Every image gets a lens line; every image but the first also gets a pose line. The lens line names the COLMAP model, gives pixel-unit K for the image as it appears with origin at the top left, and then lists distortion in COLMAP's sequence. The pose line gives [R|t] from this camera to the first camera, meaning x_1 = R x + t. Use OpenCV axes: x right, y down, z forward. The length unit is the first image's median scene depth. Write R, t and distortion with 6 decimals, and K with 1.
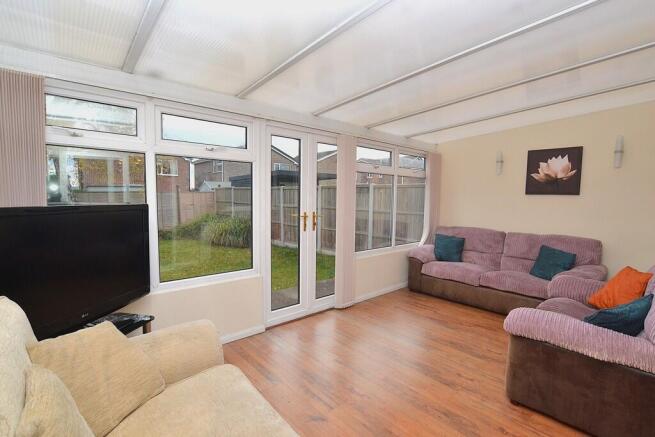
lens RADIAL K [[296.5, 0, 324.1], [0, 296.5, 219.5], [0, 0, 1]] dist [-0.028220, 0.002974]
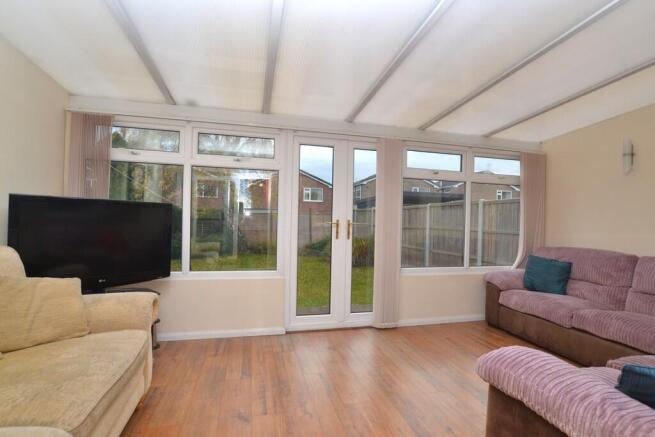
lens RADIAL K [[296.5, 0, 327.2], [0, 296.5, 219.2], [0, 0, 1]] dist [-0.028220, 0.002974]
pose [[0.895435, 0.004904, -0.445166, 0.300787], [-0.042879, 0.996241, -0.075273, 0.043349], [0.443123, 0.086490, 0.892279, 0.098678]]
